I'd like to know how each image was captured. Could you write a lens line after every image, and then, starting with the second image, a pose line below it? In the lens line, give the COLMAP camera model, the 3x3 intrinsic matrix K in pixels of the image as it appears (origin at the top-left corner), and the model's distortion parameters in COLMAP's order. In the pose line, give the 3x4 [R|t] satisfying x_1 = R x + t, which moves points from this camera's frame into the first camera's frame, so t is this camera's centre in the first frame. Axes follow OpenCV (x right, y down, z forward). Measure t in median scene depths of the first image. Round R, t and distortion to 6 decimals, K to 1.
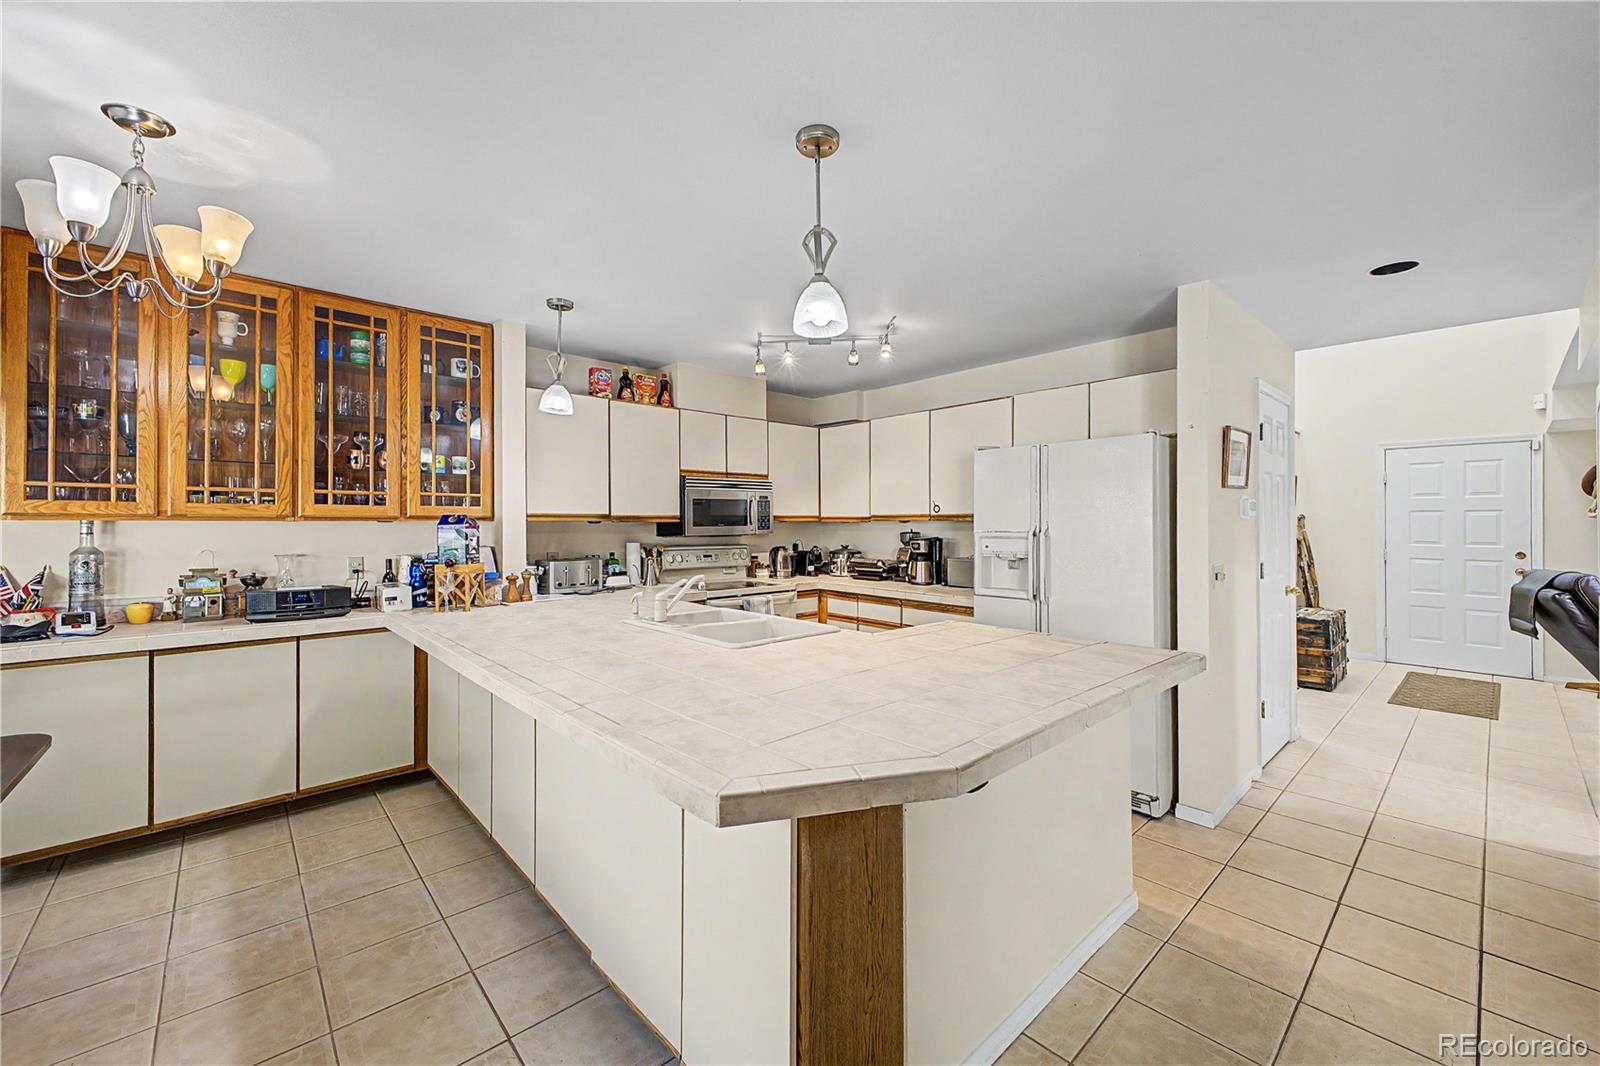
lens RADIAL K [[631.6, 0, 805.5], [0, 631.6, 520.1], [0, 0, 1]] dist [0.011432, -0.004671]
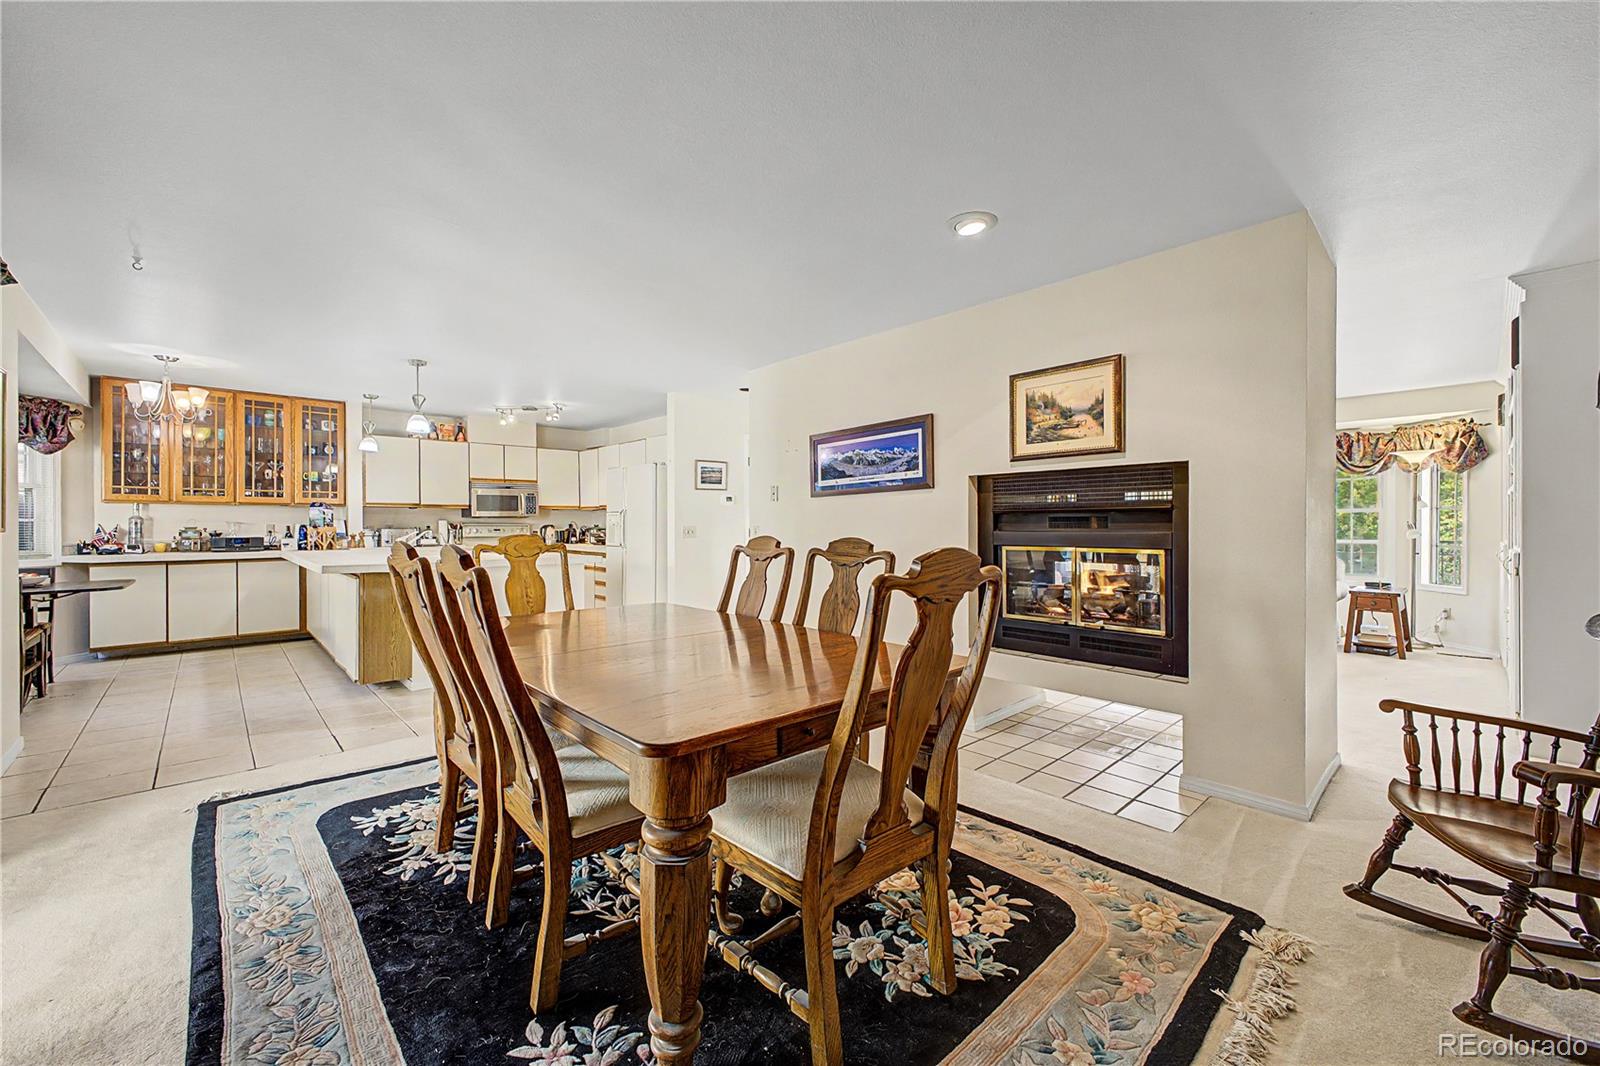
lens RADIAL K [[630.6, 0, 799.7], [0, 630.6, 525.4], [0, 0, 1]] dist [0.013001, -0.004576]
pose [[0.999981, 0.001086, 0.006029, 0.928544], [-0.001135, 0.999966, 0.008220, 0.045523], [-0.006019, -0.008227, 0.999948, -0.981270]]
